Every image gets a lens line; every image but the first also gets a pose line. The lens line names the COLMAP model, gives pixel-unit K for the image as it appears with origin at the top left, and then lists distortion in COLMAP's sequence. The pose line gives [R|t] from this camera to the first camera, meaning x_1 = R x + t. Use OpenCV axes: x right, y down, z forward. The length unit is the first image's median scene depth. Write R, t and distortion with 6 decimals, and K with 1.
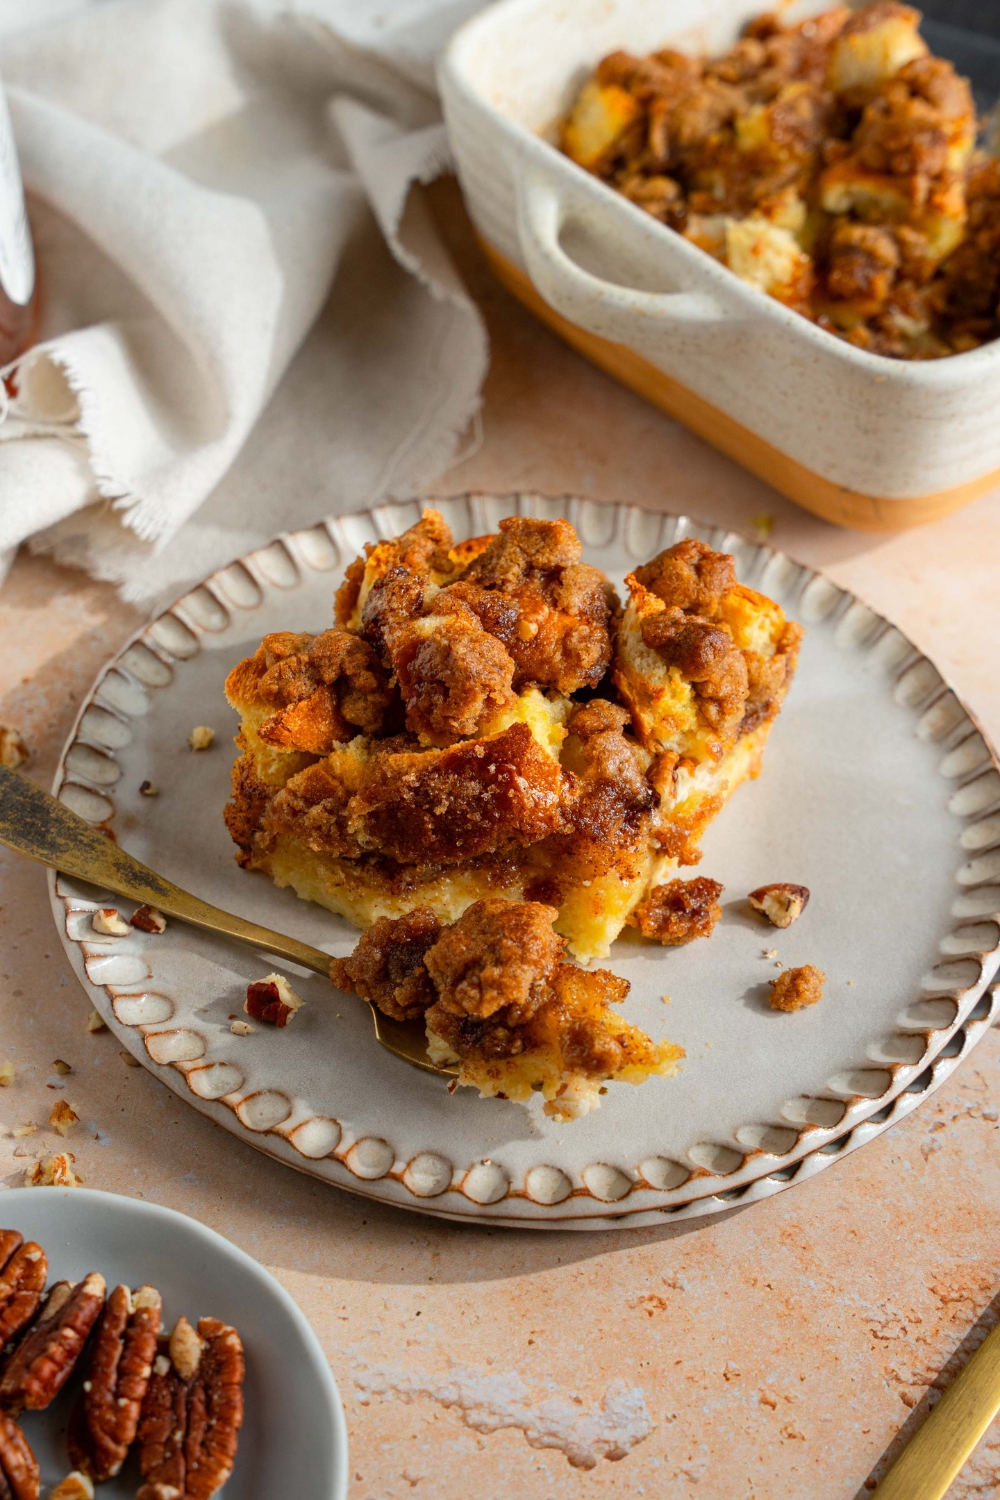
lens RADIAL K [[2675.6, 0, 499.3], [0, 2675.6, 753.0], [0, 0, 1]] dist [-0.047316, 0.000000]
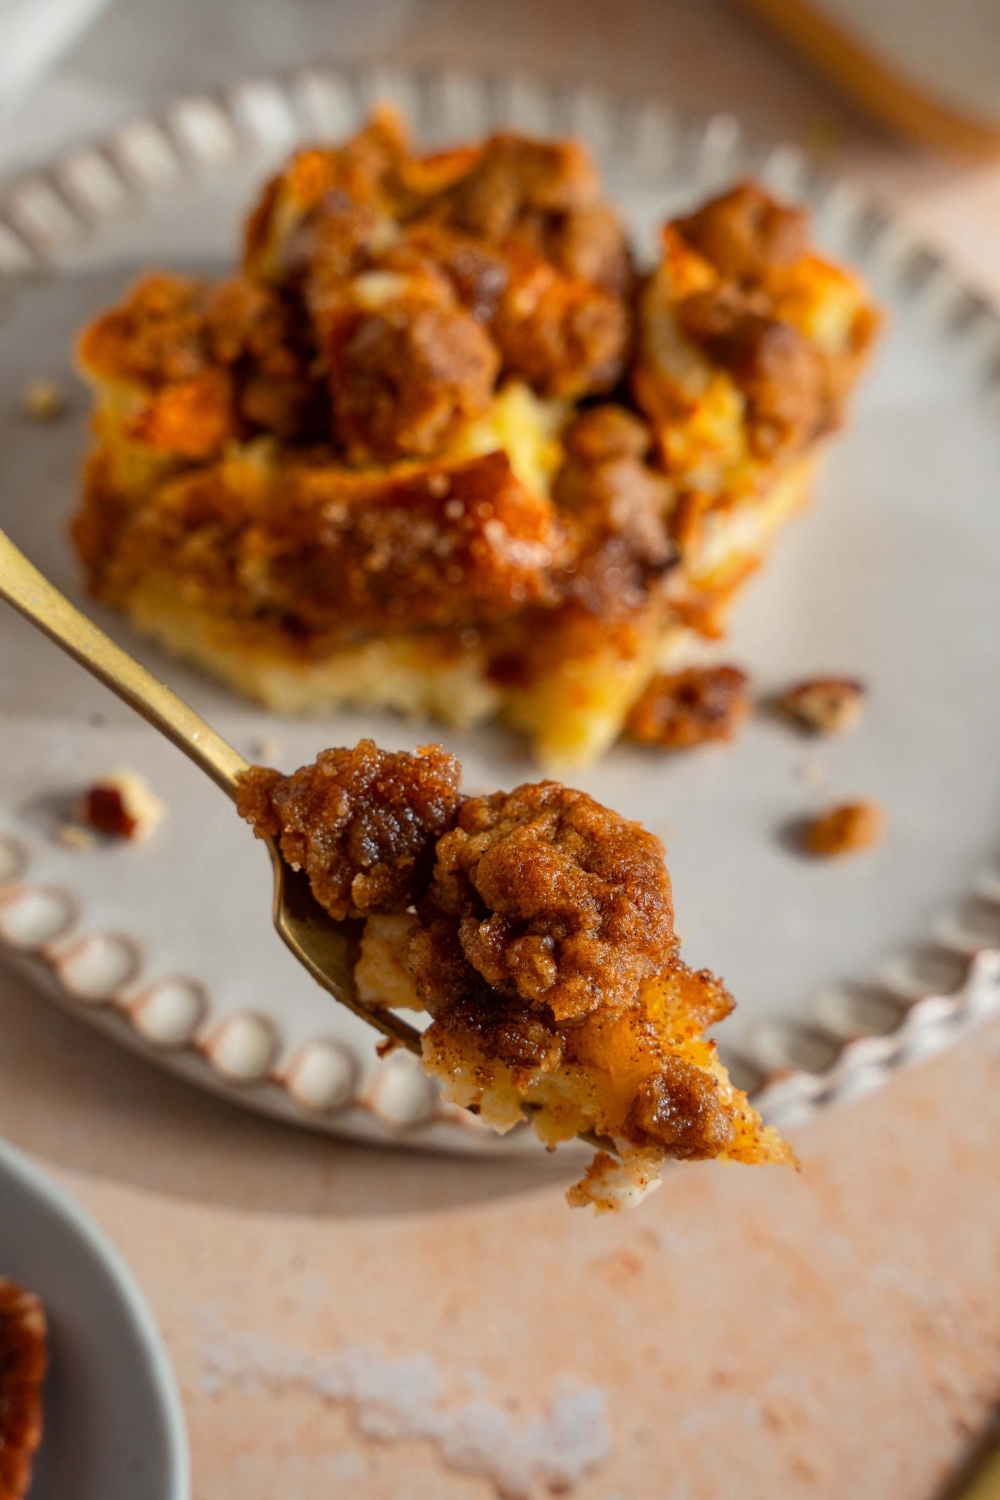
lens RADIAL K [[2718.6, 0, 497.8], [0, 2718.6, 744.7], [0, 0, 1]] dist [-0.020464, 0.000000]
pose [[0.996223, 0.069270, 0.052359, -0.023354], [-0.077440, 0.981540, 0.174877, -0.056530], [-0.039278, -0.178272, 0.983197, 0.284450]]
